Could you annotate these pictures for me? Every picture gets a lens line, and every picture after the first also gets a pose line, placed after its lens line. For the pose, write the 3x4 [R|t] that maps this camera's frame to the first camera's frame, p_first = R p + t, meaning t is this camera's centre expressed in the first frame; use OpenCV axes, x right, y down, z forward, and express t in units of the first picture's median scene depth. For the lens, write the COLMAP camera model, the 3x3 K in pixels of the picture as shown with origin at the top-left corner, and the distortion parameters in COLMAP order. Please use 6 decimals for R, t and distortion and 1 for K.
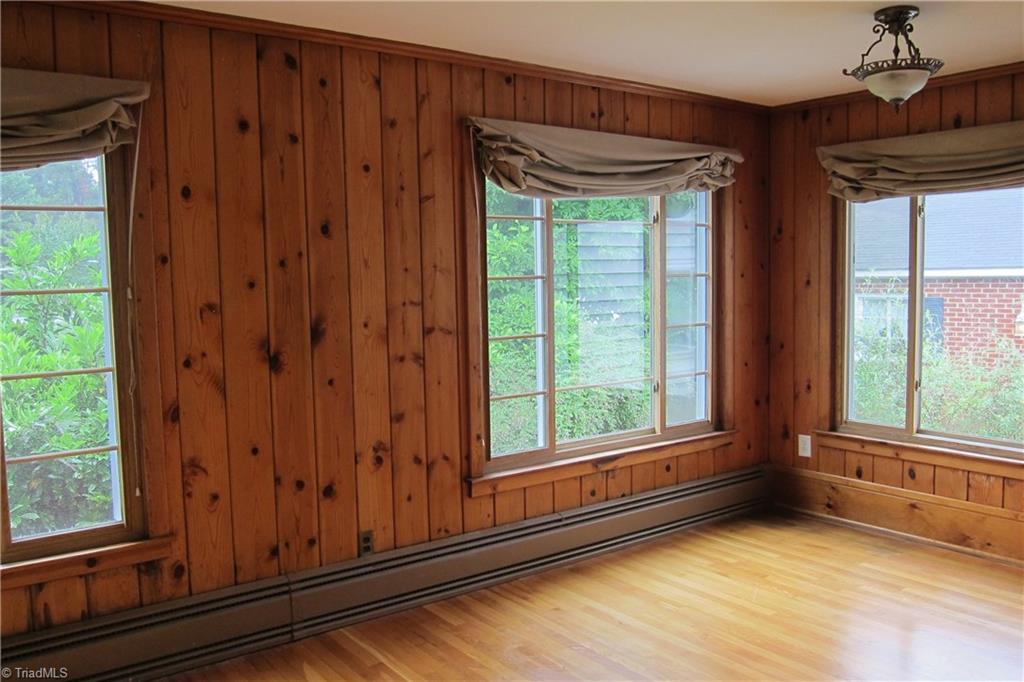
lens RADIAL K [[868.5, 0, 512.0], [0, 868.5, 341.0], [0, 0, 1]] dist [-0.012773, -0.002784]
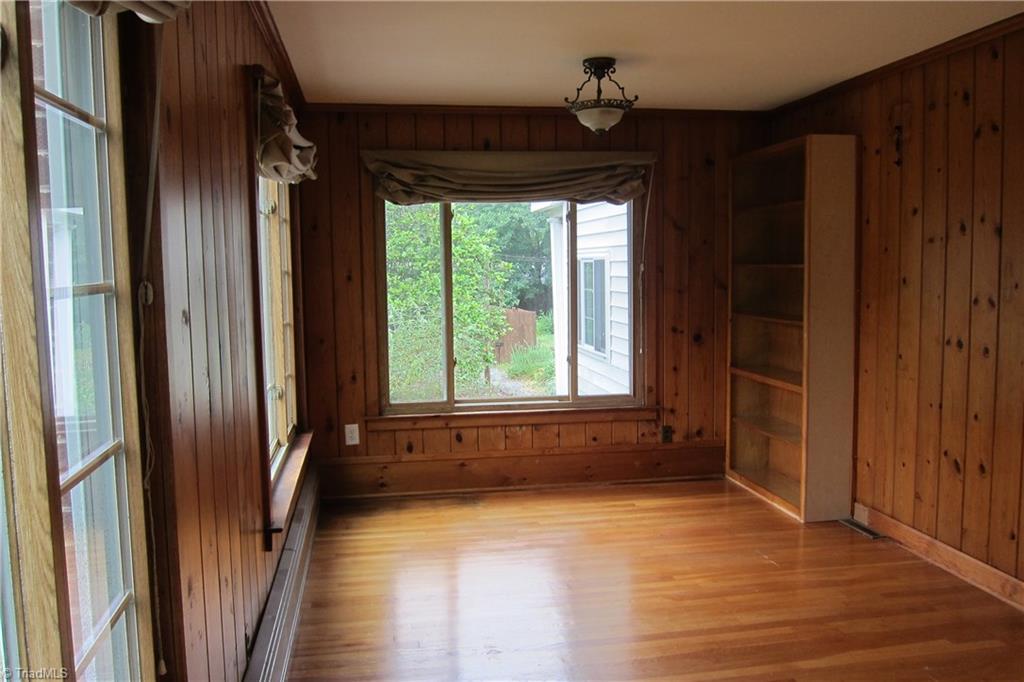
lens RADIAL K [[868.5, 0, 512.0], [0, 868.5, 341.0], [0, 0, 1]] dist [-0.012773, -0.002784]
pose [[0.472997, -0.072775, 0.878053, -0.542340], [0.075544, 0.996263, 0.041878, -0.023065], [-0.877819, 0.046524, 0.476727, 0.368612]]
